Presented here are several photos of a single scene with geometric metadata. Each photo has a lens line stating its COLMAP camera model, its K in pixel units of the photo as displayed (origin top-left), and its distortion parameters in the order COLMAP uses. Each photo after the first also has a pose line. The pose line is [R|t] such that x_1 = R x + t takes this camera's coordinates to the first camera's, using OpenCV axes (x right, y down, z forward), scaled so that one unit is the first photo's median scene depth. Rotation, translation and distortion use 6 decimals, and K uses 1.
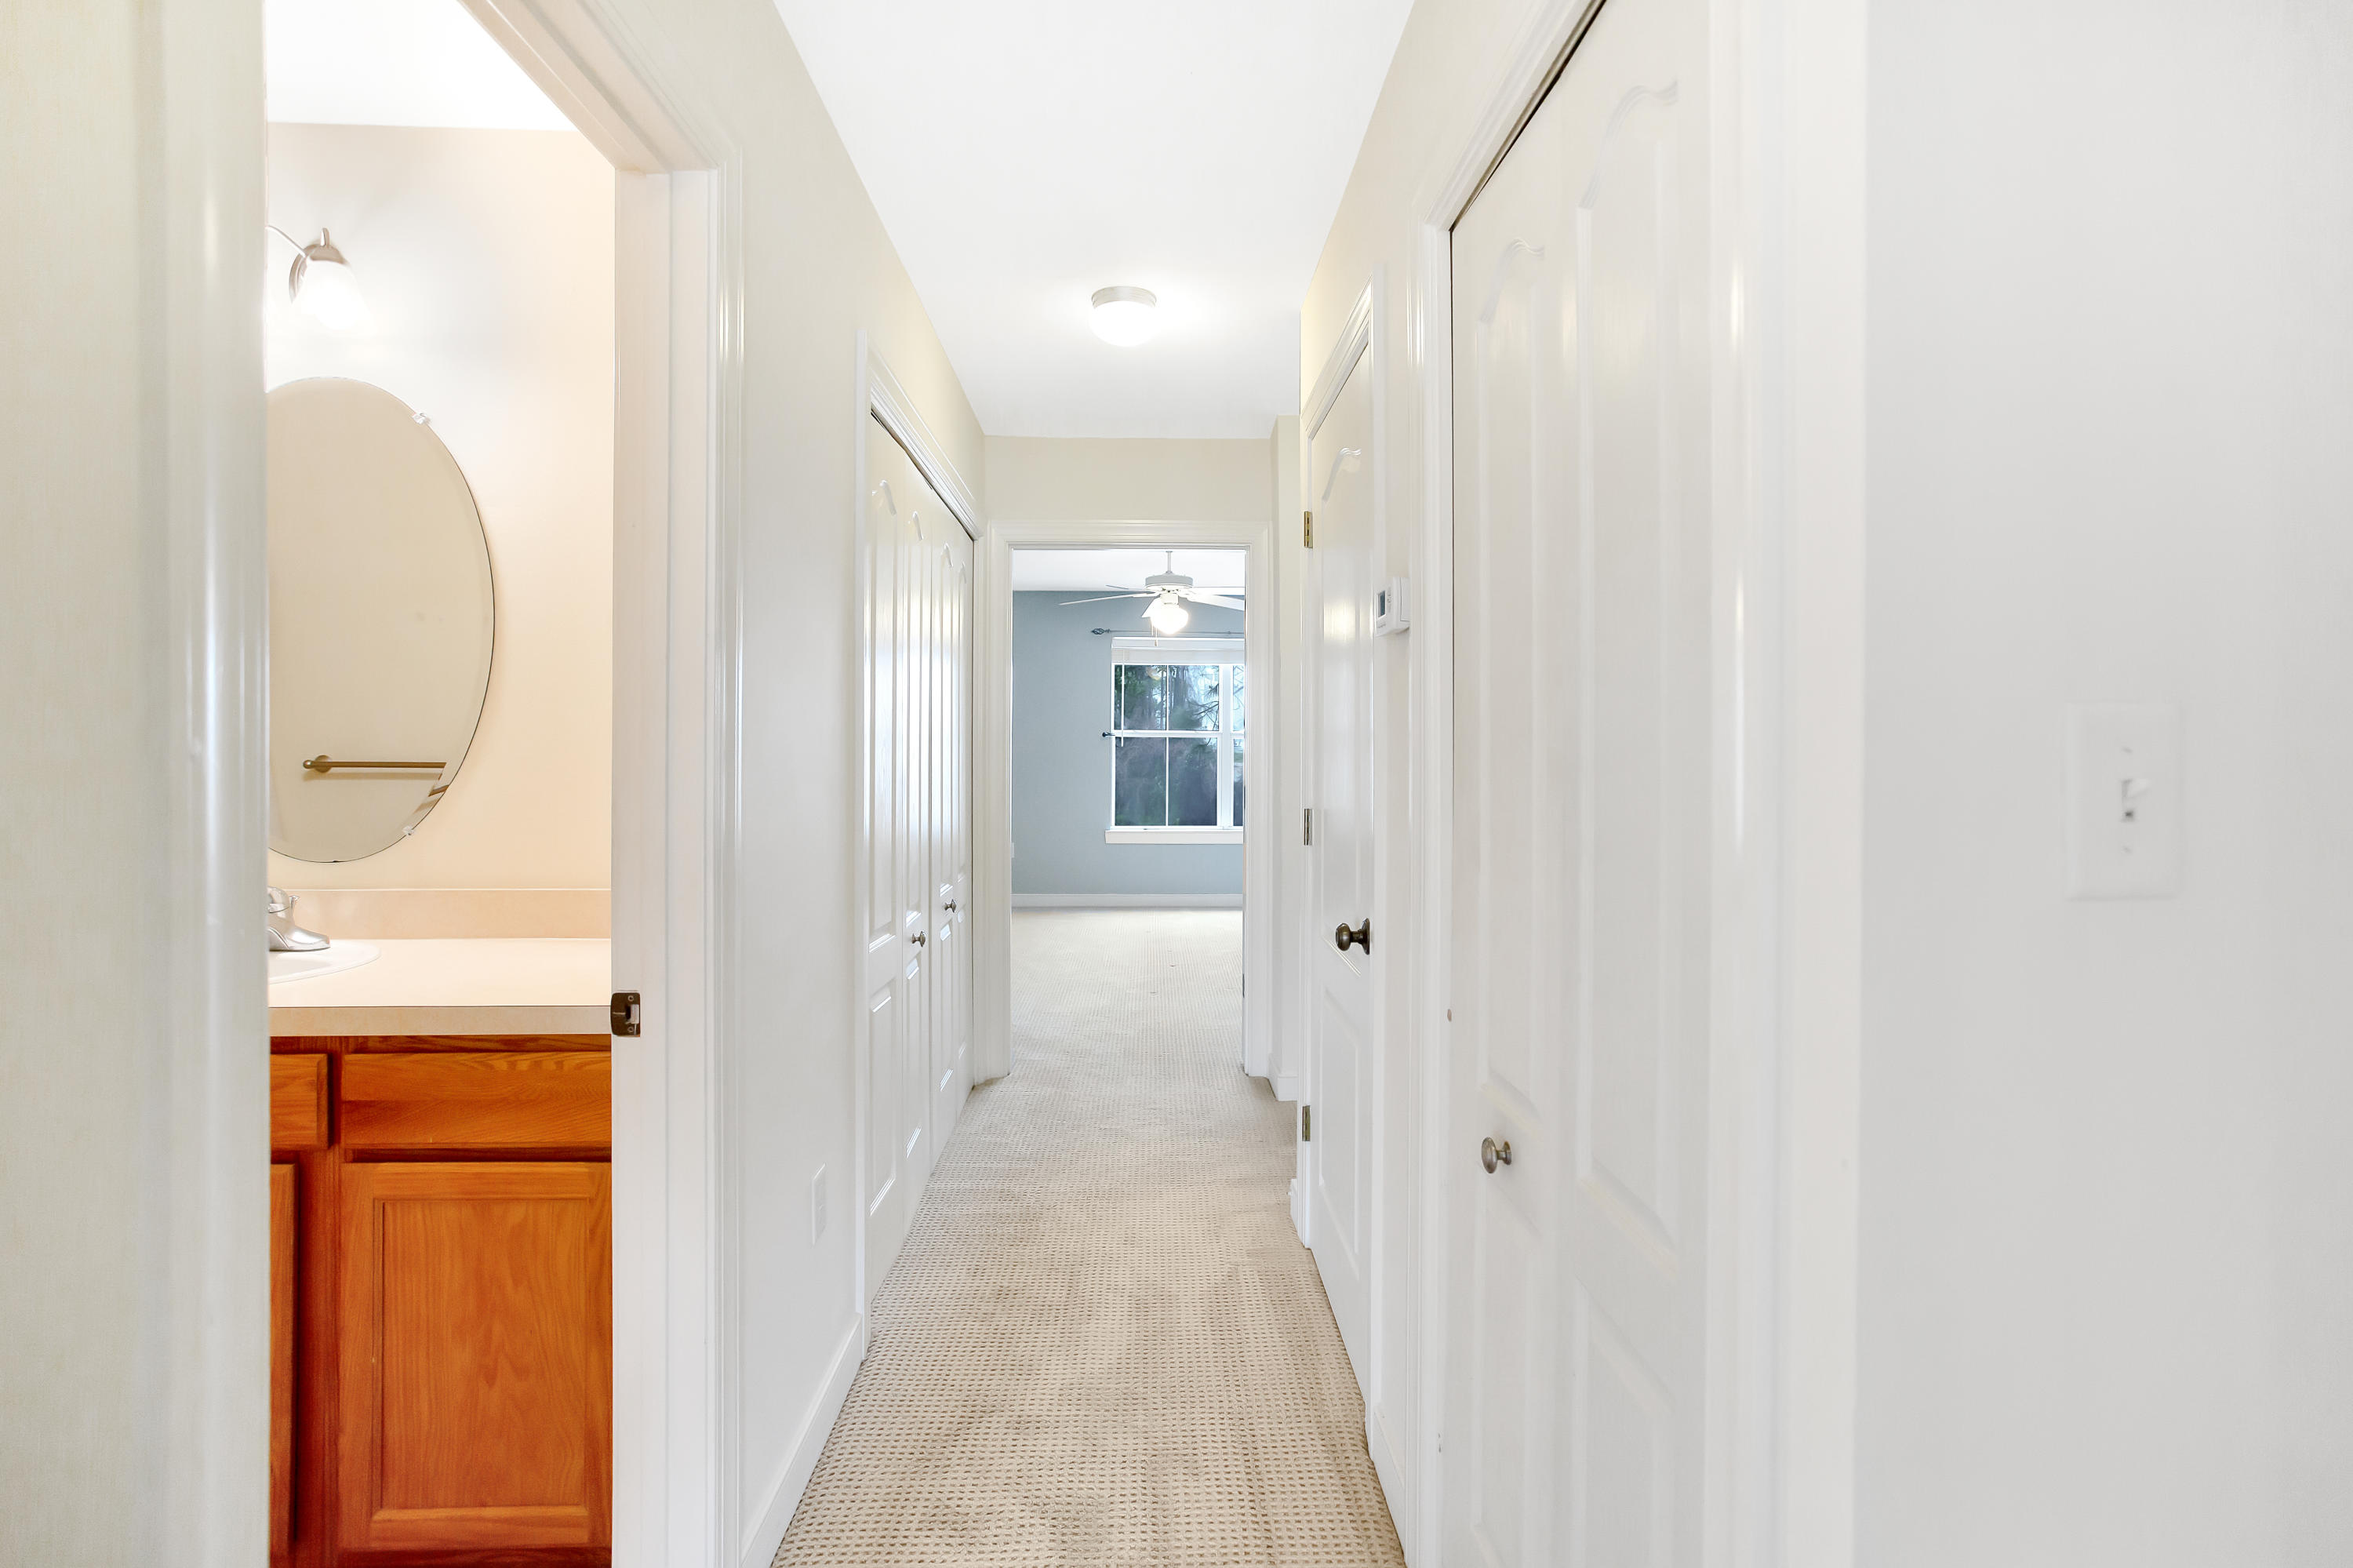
lens RADIAL K [[1170.9, 0, 1189.4], [0, 1170.9, 751.7], [0, 0, 1]] dist [-0.041921, 0.034280]
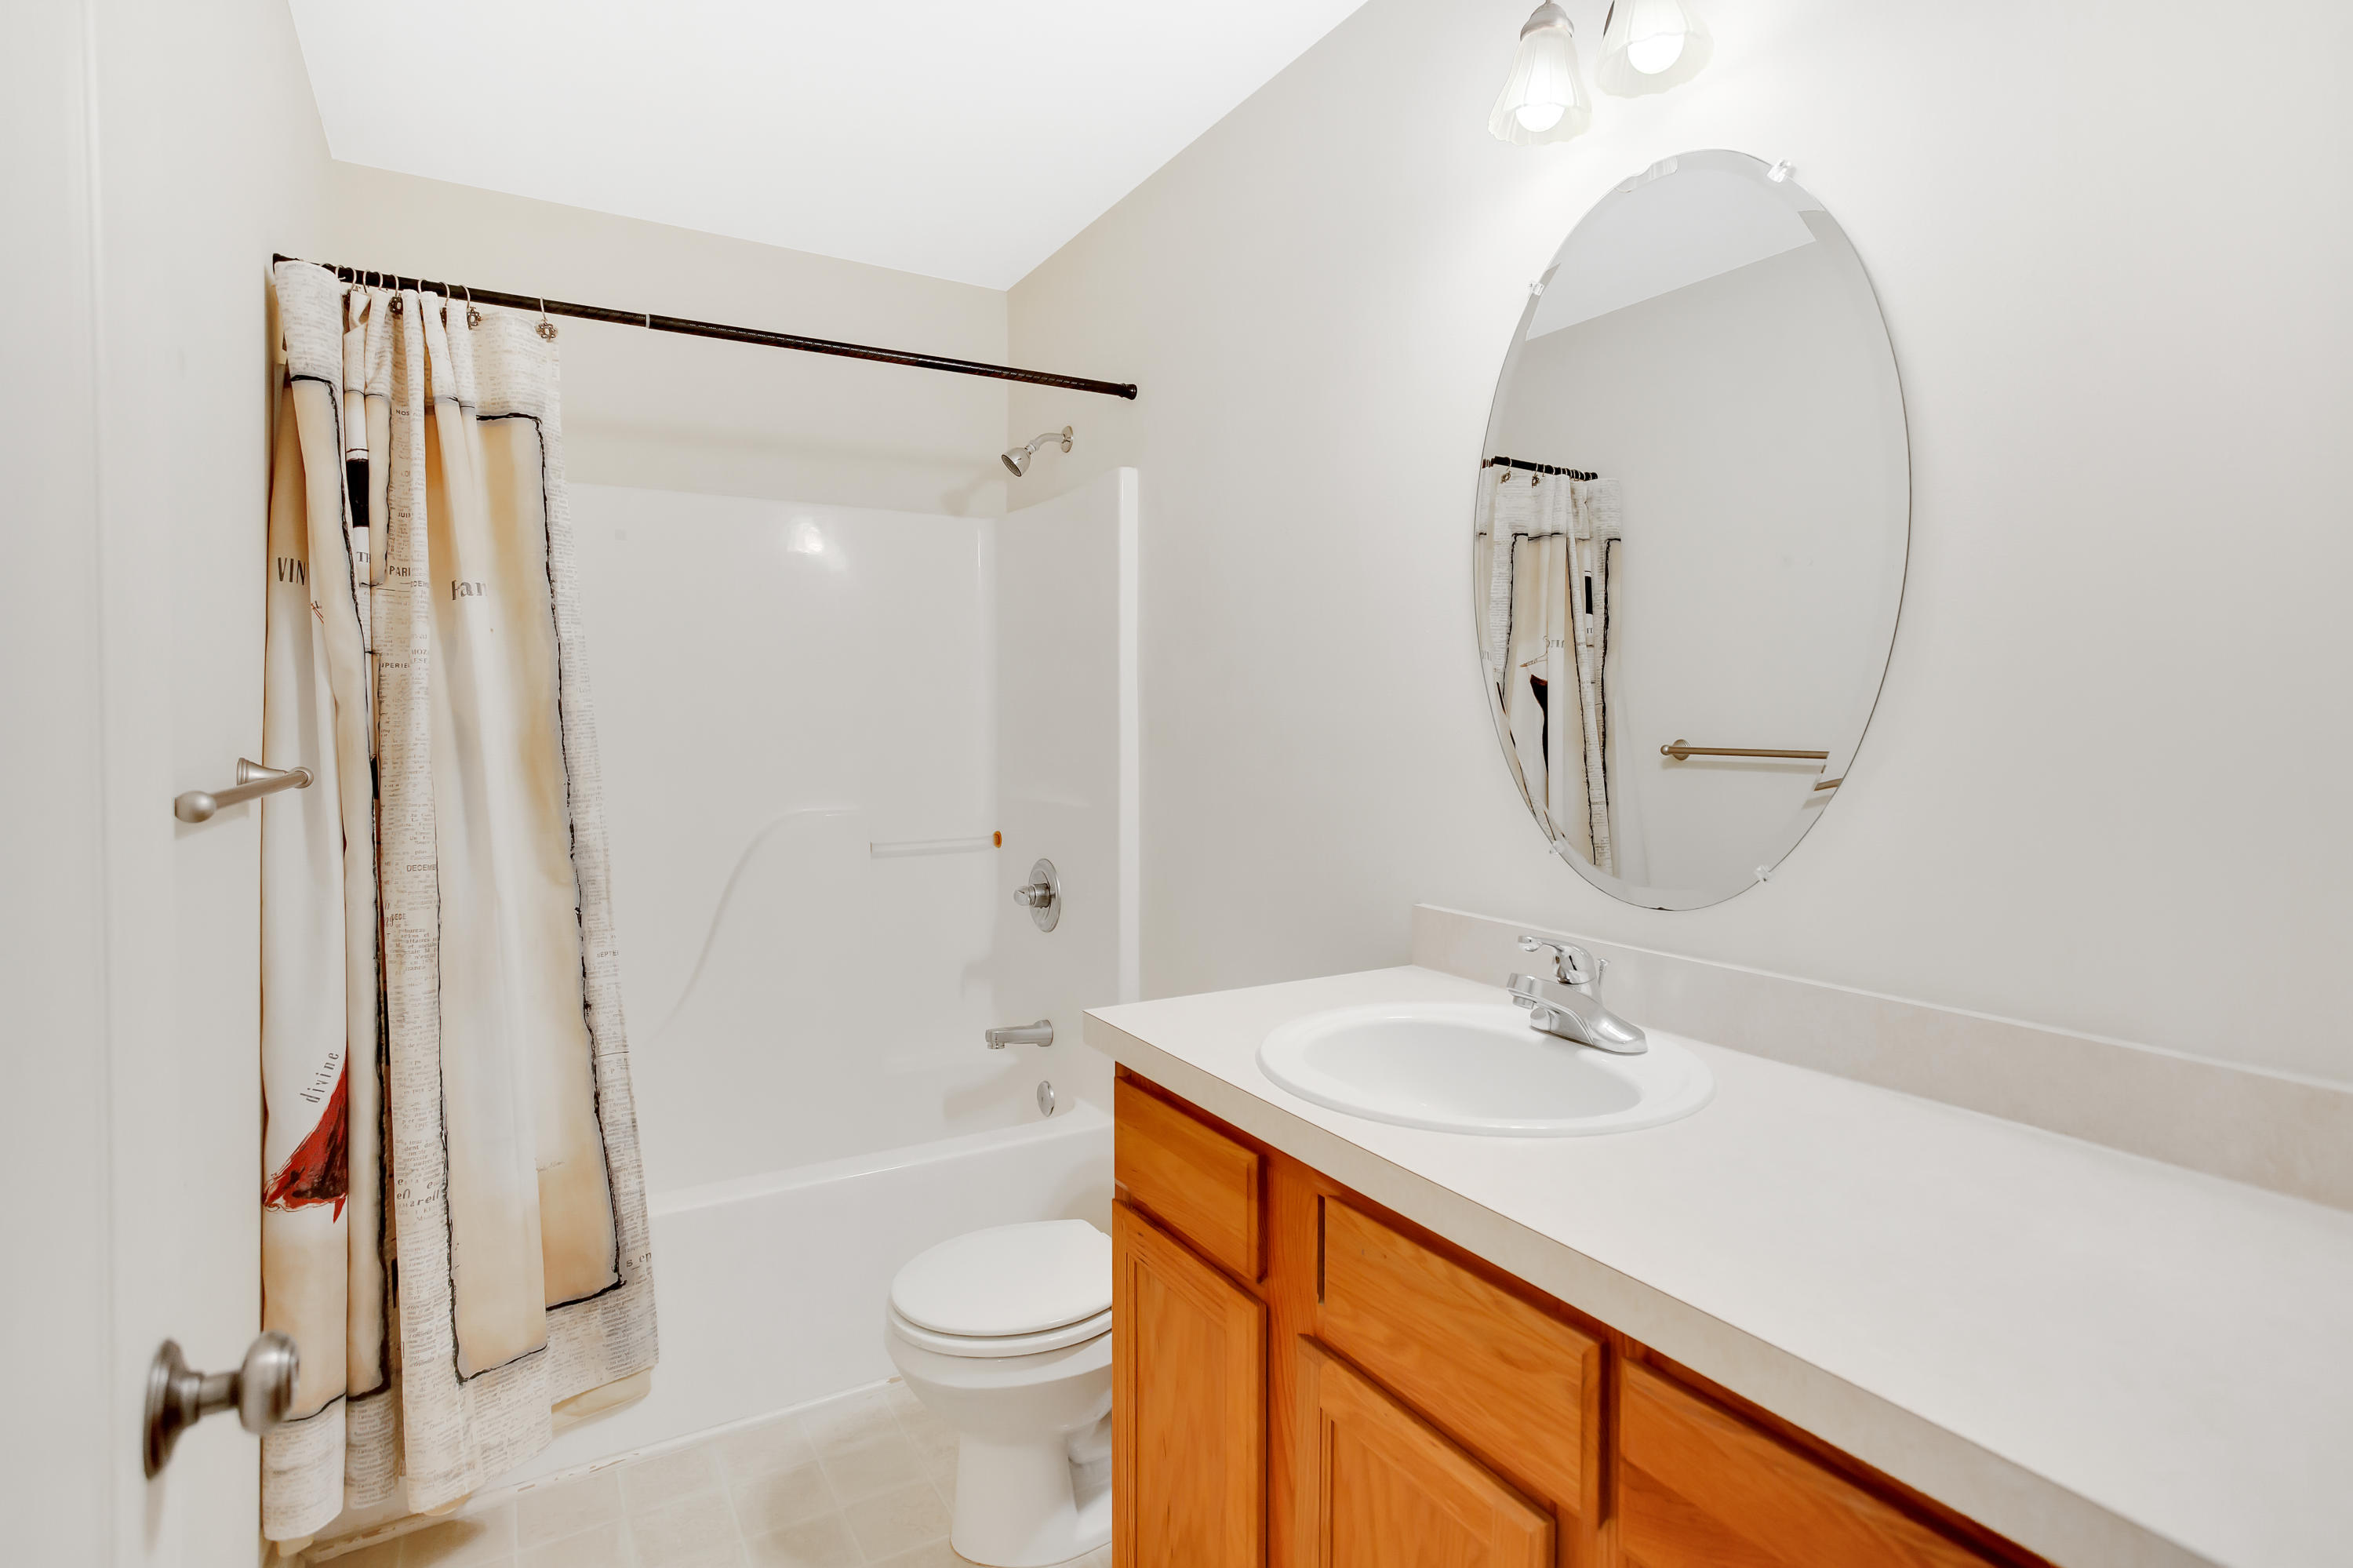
lens RADIAL K [[1170.9, 0, 1189.4], [0, 1170.9, 751.7], [0, 0, 1]] dist [-0.041921, 0.034280]
pose [[0.465450, -0.000827, -0.885074, -0.287019], [0.015530, 0.999853, 0.007233, 0.001649], [0.884938, -0.017112, 0.465394, 0.459747]]
